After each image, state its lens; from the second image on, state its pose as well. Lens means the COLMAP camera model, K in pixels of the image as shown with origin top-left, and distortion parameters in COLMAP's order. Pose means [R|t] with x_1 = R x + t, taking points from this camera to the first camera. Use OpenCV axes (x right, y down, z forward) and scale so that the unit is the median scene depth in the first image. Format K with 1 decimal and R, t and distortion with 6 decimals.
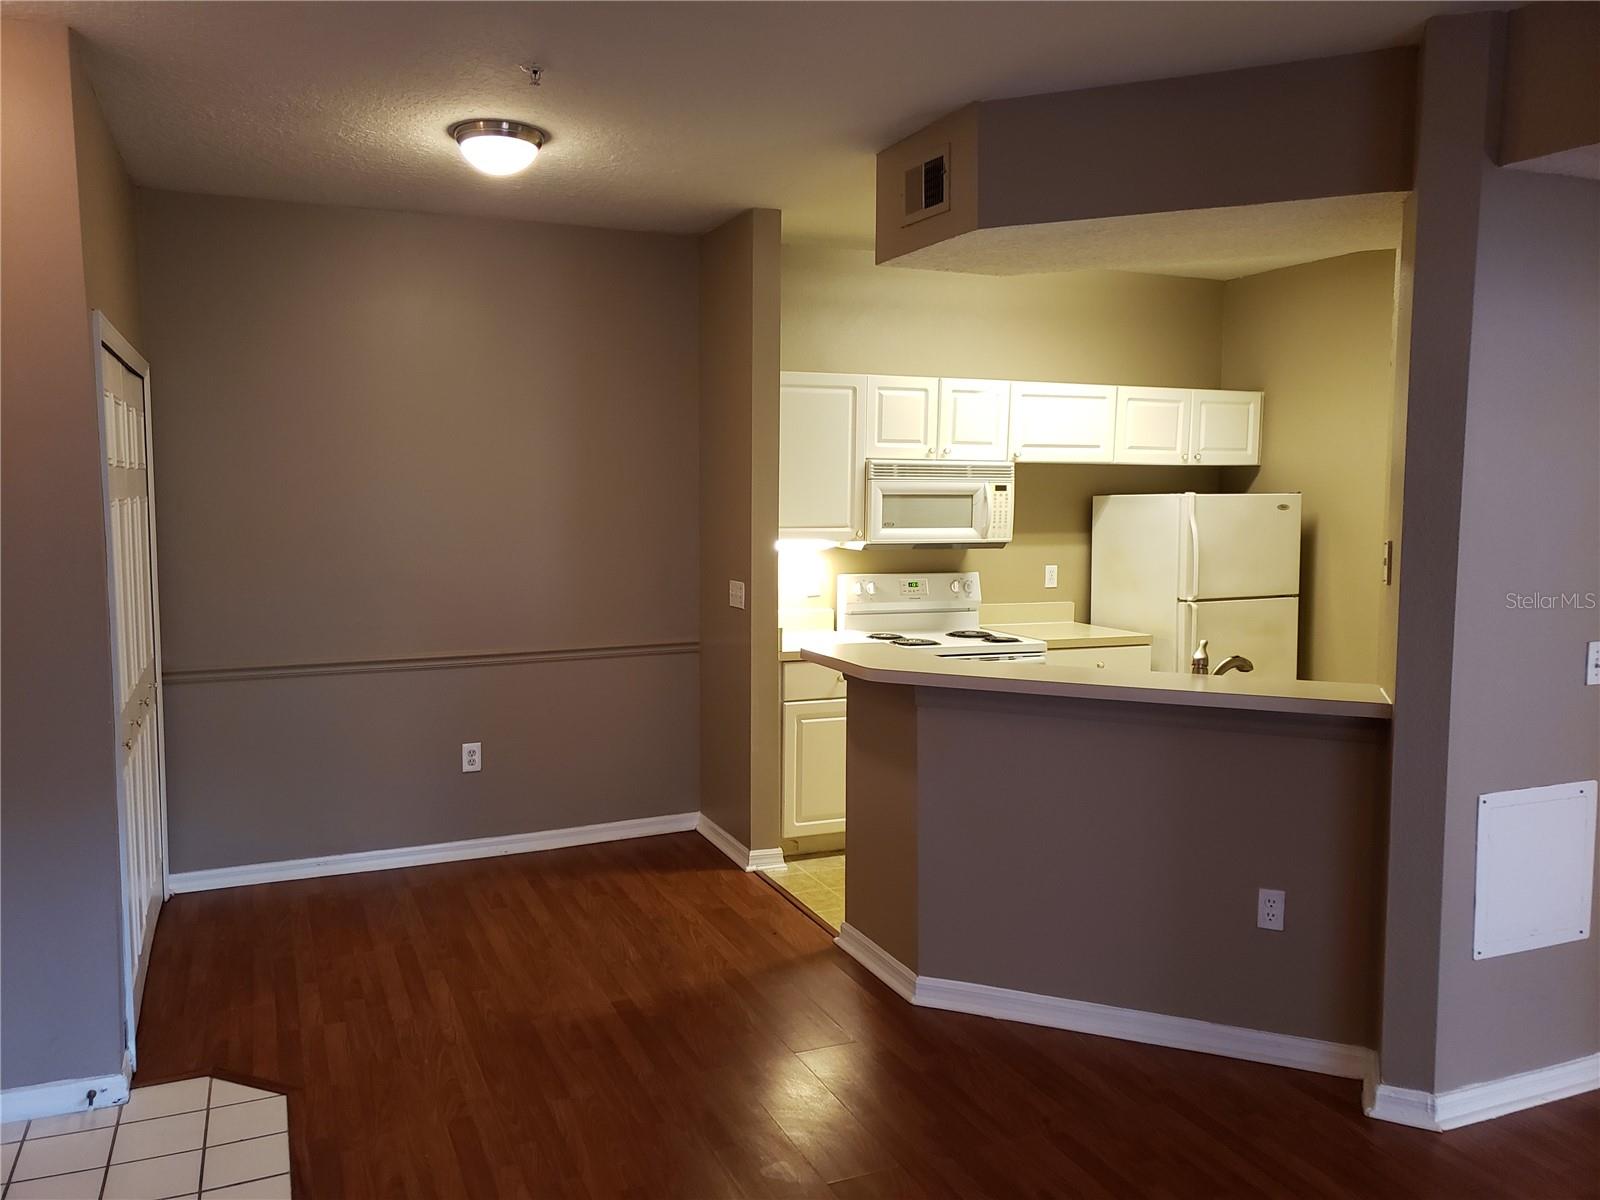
lens RADIAL K [[1233.5, 0, 774.1], [0, 1233.5, 595.1], [0, 0, 1]] dist [0.131368, -0.206799]
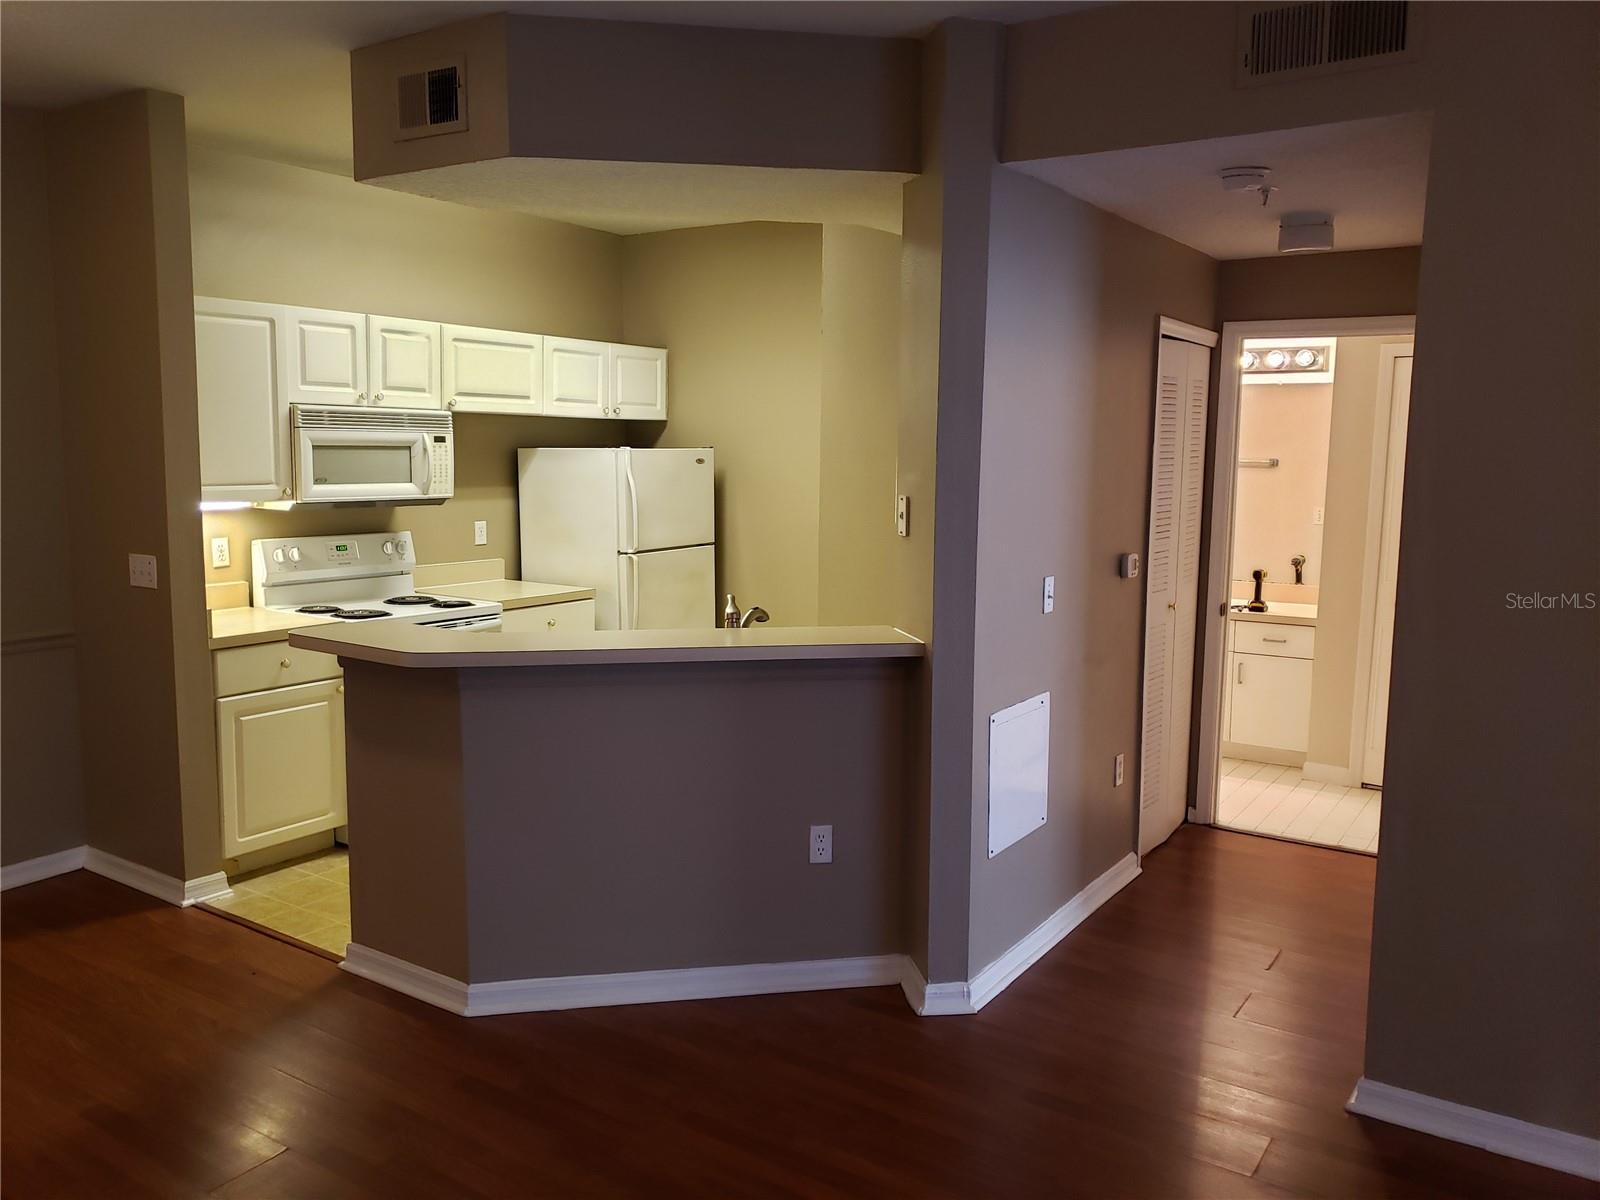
lens RADIAL K [[1249.2, 0, 796.8], [0, 1249.2, 581.3], [0, 0, 1]] dist [0.031046, -0.056013]
pose [[0.833997, -0.055729, 0.548947, -0.113959], [0.038872, 0.998349, 0.042295, -0.010412], [-0.550398, -0.013935, 0.834786, 0.078759]]
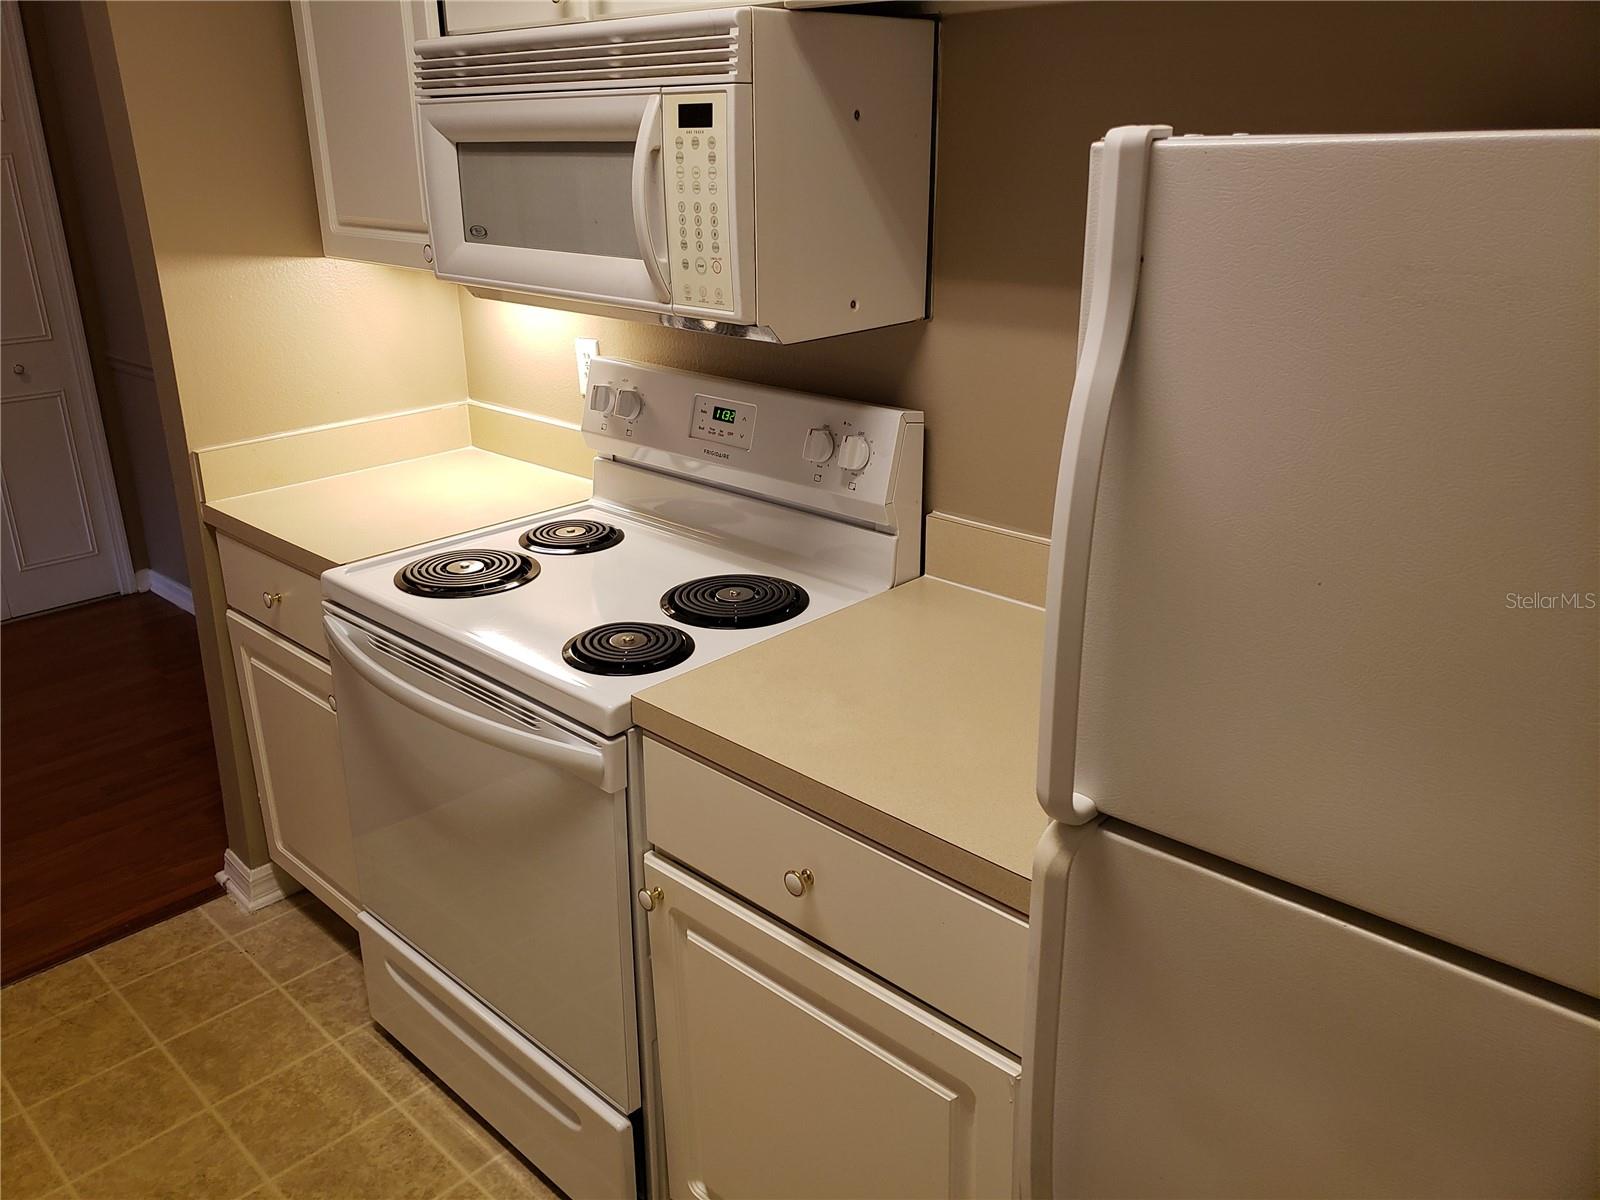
lens RADIAL K [[1249.2, 0, 796.8], [0, 1249.2, 581.3], [0, 0, 1]] dist [0.031046, -0.056013]
pose [[0.389361, 0.300347, -0.870741, 0.464506], [-0.062069, 0.951749, 0.300534, -0.074581], [0.918992, -0.062970, 0.389216, 0.924249]]
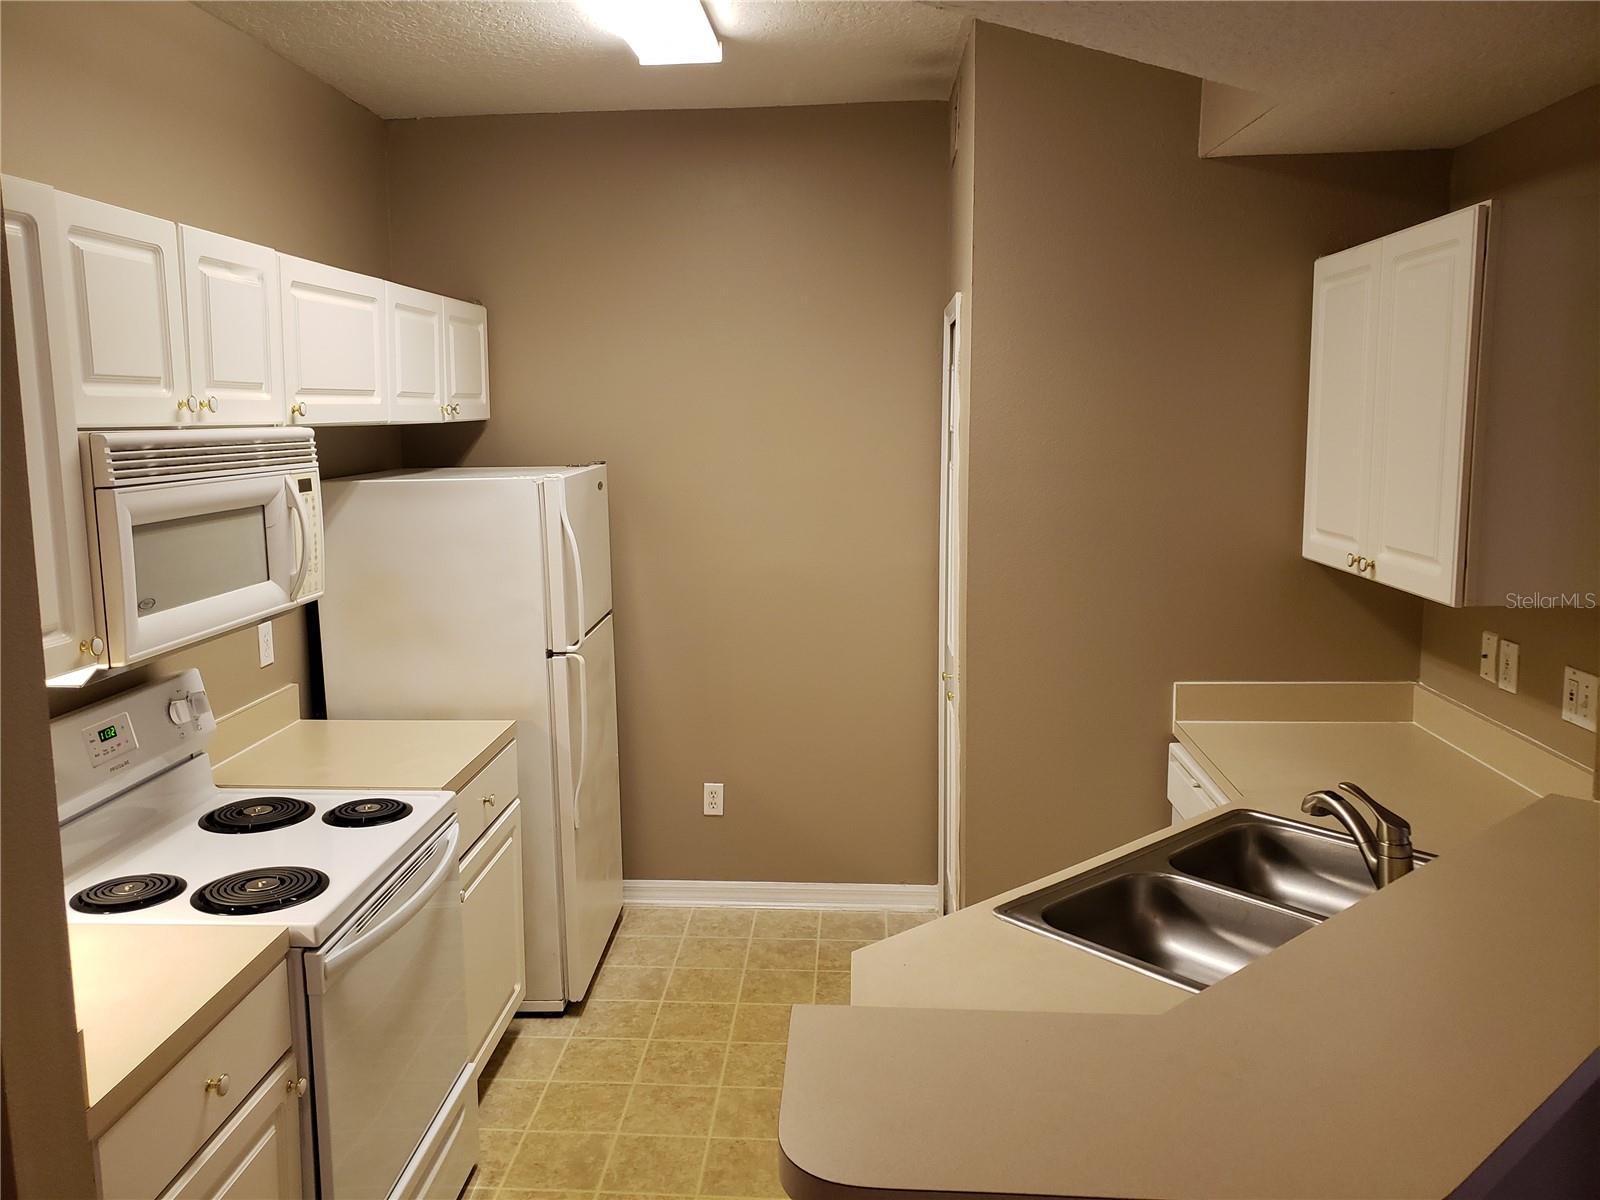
lens RADIAL K [[1249.2, 0, 796.8], [0, 1249.2, 581.3], [0, 0, 1]] dist [0.031046, -0.056013]
pose [[0.434767, -0.134085, 0.890505, -0.155991], [0.087118, 0.990478, 0.106604, -0.086219], [-0.896319, 0.031231, 0.442308, 0.646475]]
